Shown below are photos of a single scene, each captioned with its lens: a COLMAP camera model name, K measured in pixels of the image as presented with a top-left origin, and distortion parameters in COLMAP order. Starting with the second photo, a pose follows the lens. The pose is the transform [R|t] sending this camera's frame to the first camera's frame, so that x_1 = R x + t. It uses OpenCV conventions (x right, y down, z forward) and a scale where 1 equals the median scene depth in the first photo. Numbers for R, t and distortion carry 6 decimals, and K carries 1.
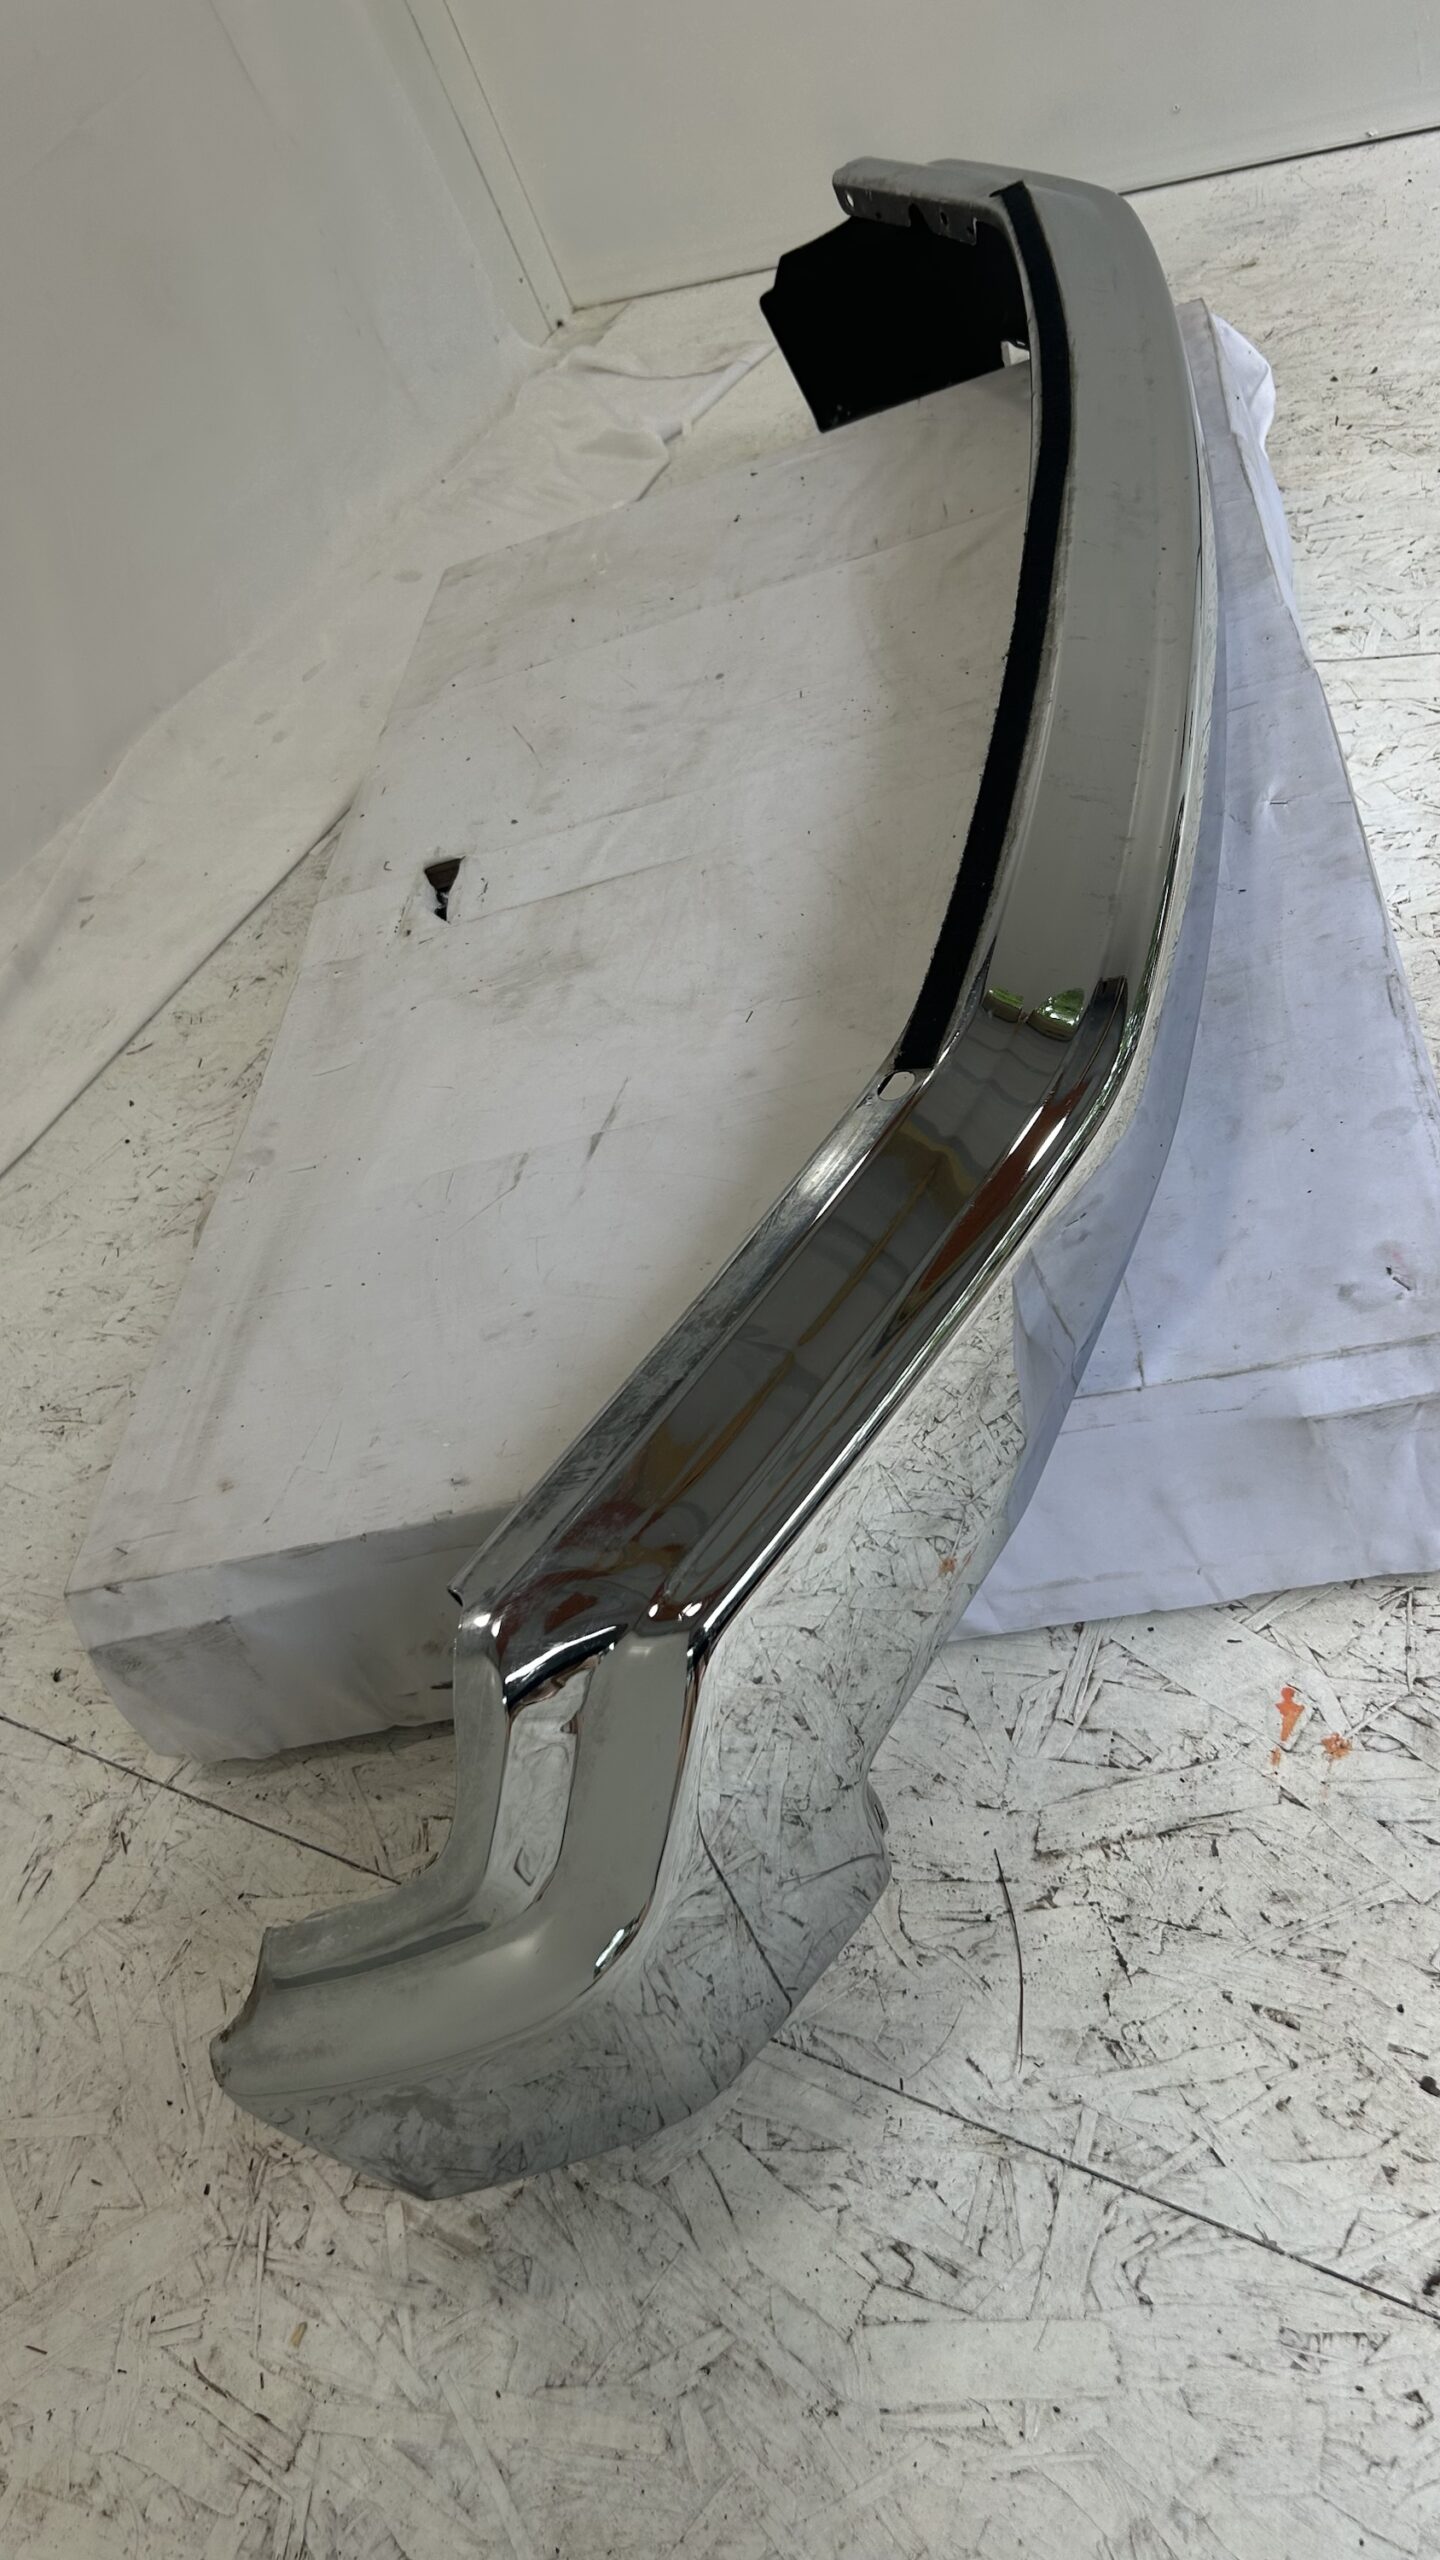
lens RADIAL K [[1921.4, 0, 729.2], [0, 1921.4, 1293.2], [0, 0, 1]] dist [0.032652, -0.039672]
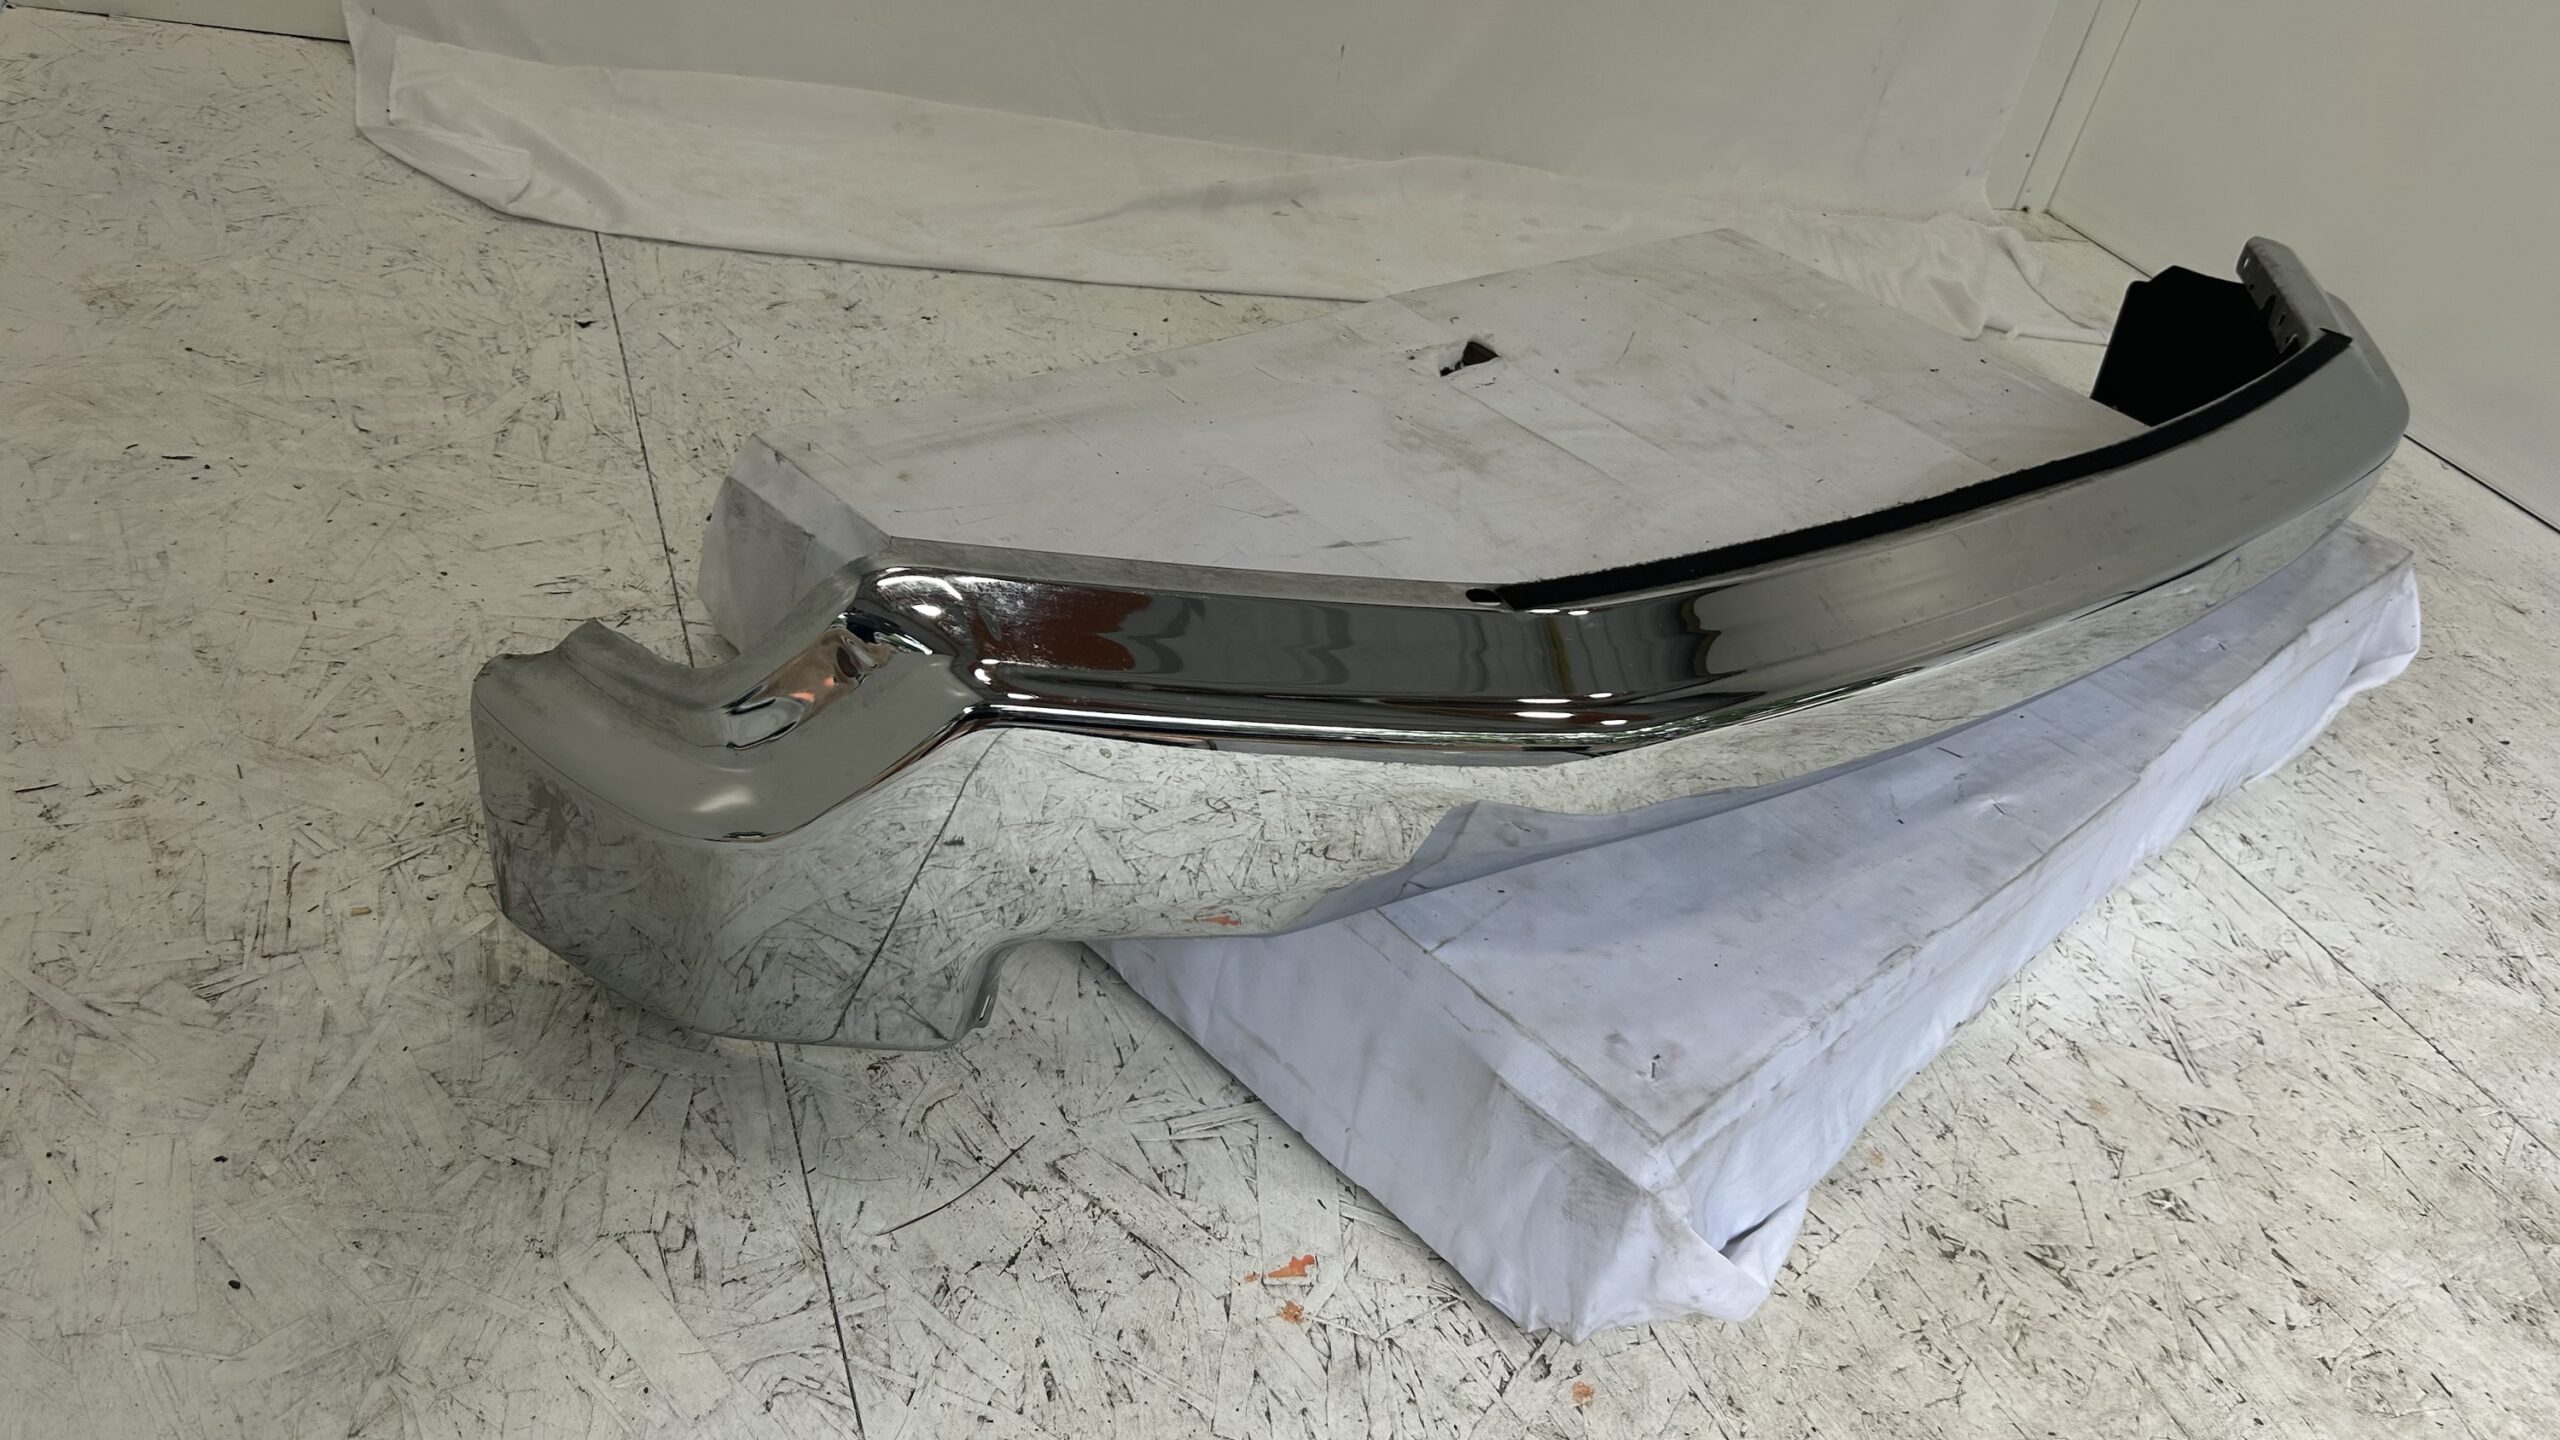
lens RADIAL K [[1921.4, 0, 1262.6], [0, 1921.4, 726.1], [0, 0, 1]] dist [0.032652, -0.039672]
pose [[0.624719, 0.751207, -0.213104, 0.285003], [-0.771113, 0.636473, -0.016920, 0.057131], [0.122925, 0.174898, 0.976883, -0.109357]]
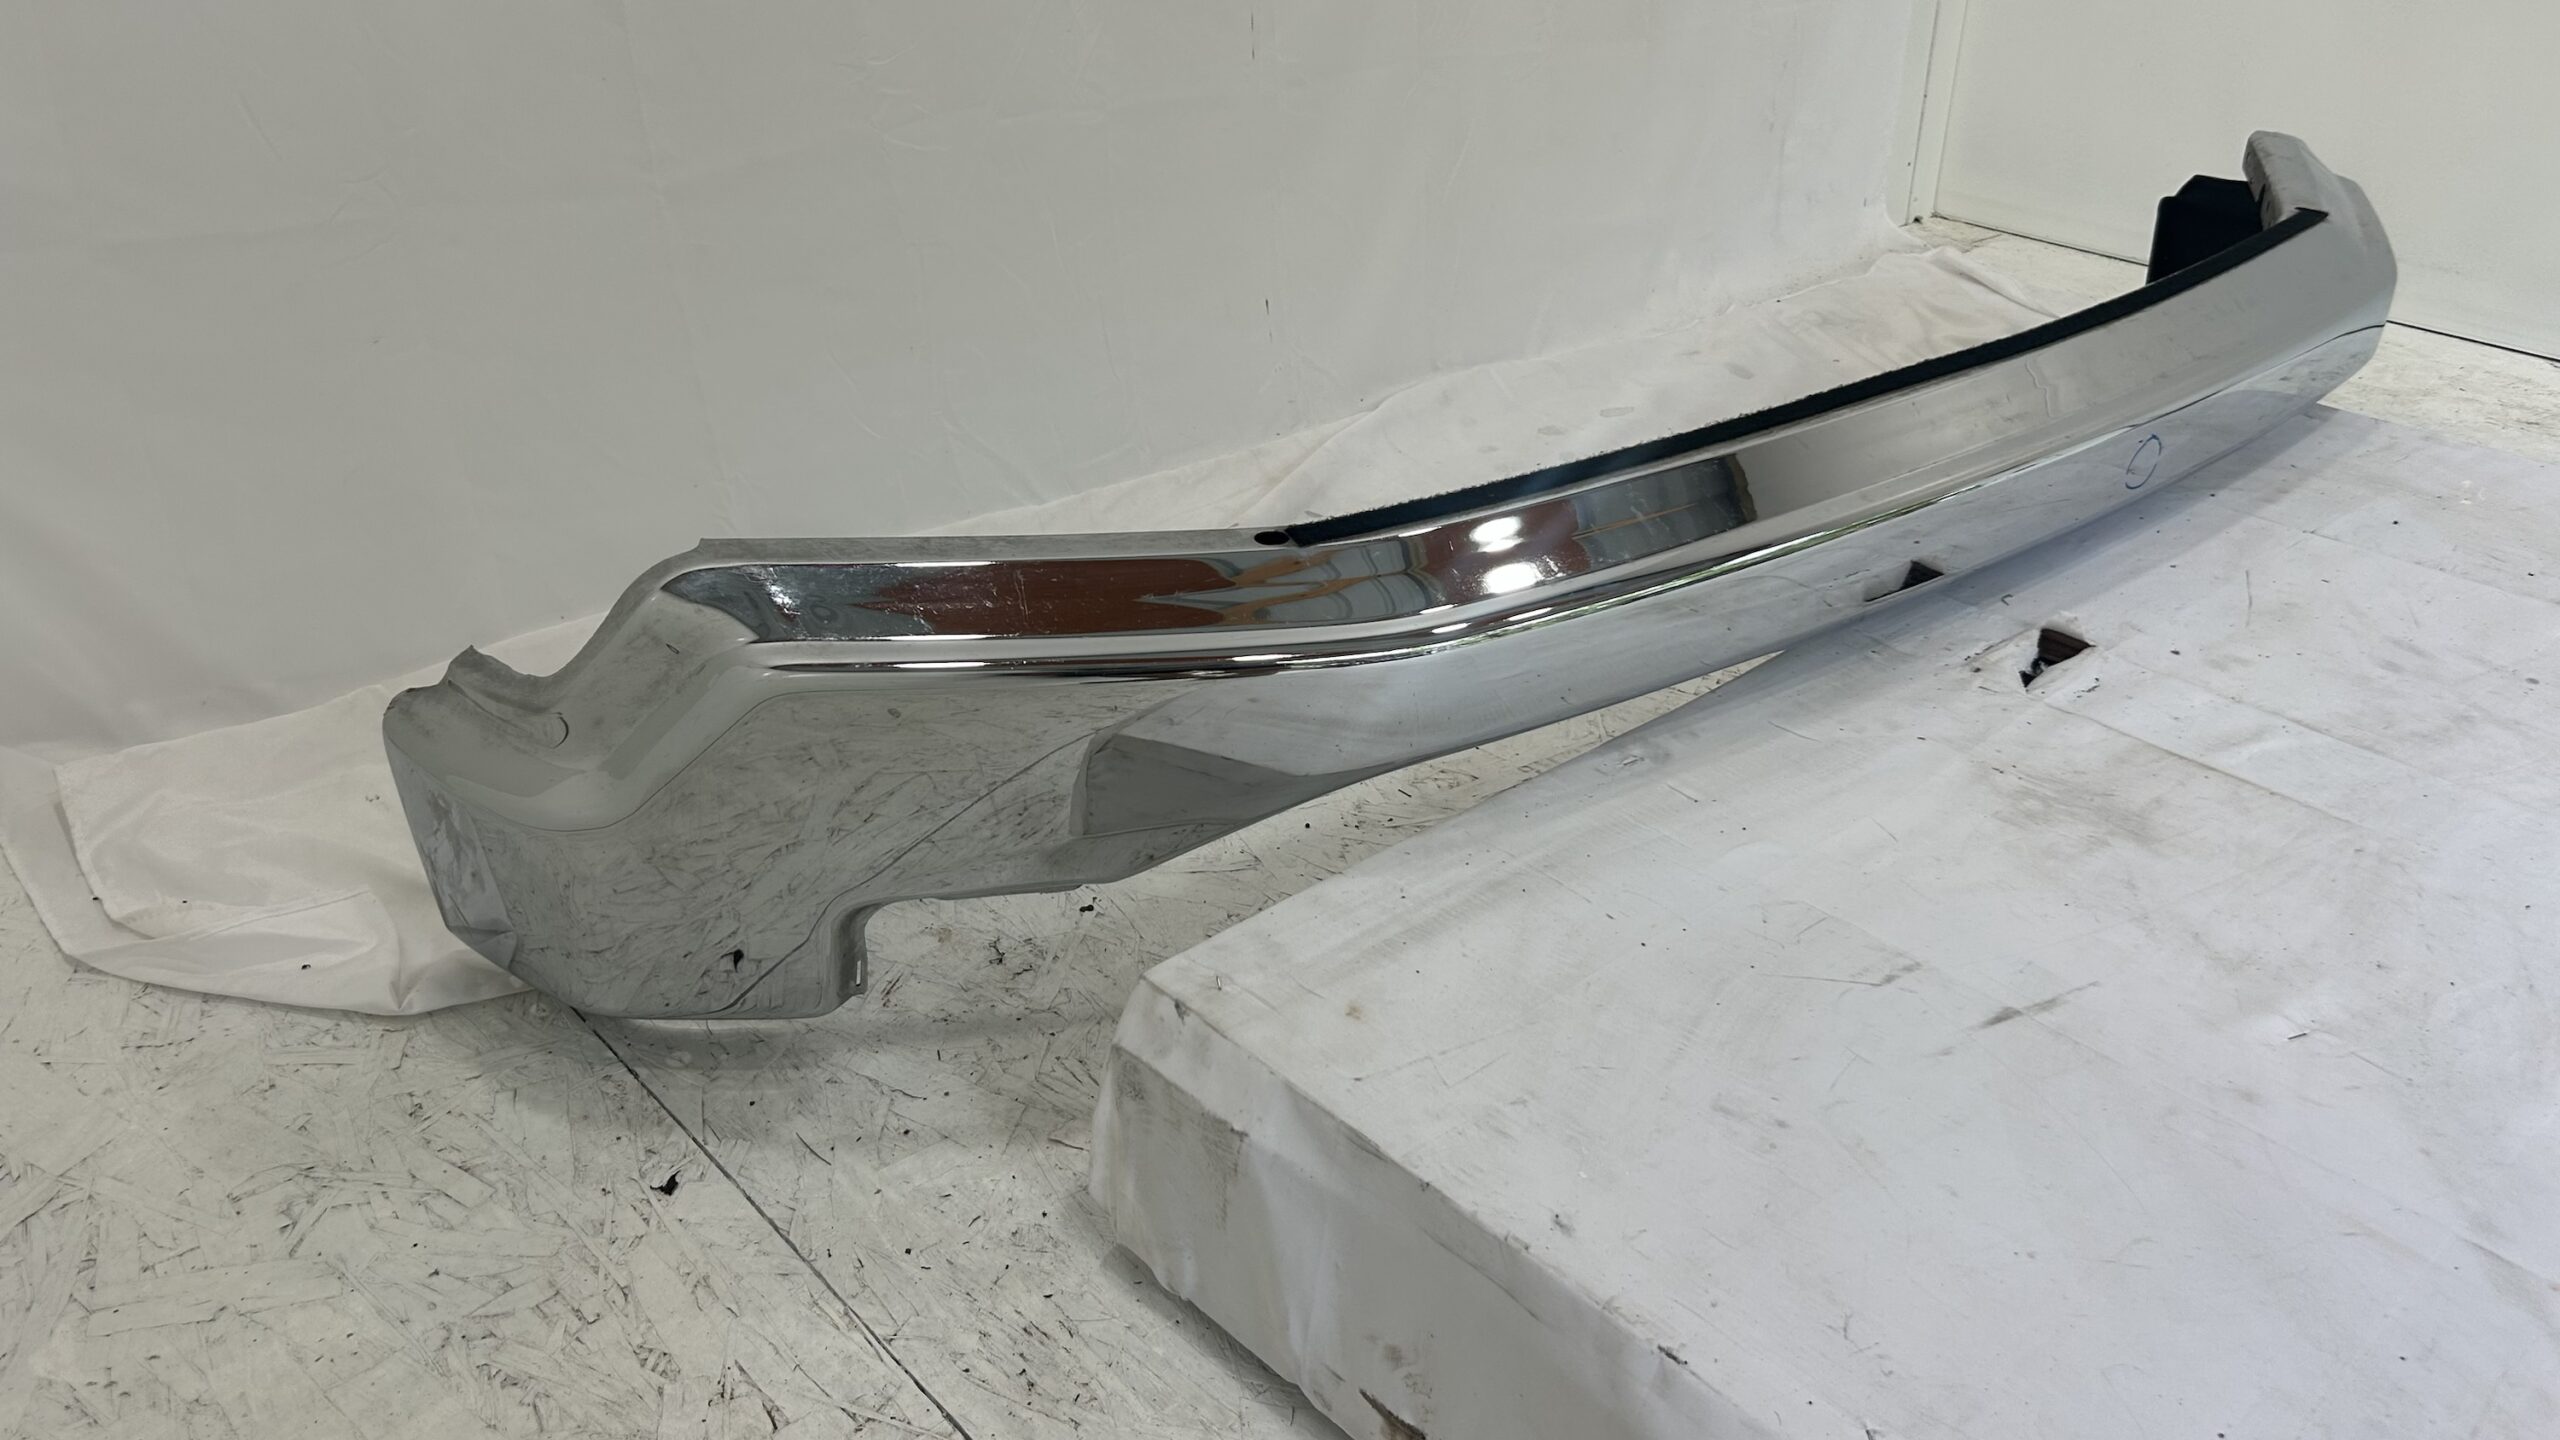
lens RADIAL K [[1921.4, 0, 1295.9], [0, 1921.4, 699.6], [0, 0, 1]] dist [0.032652, -0.039672]
pose [[0.671679, 0.626907, -0.394759, -0.046270], [-0.674765, 0.737663, 0.023359, -0.000186], [0.305843, 0.250679, 0.918488, 0.246813]]
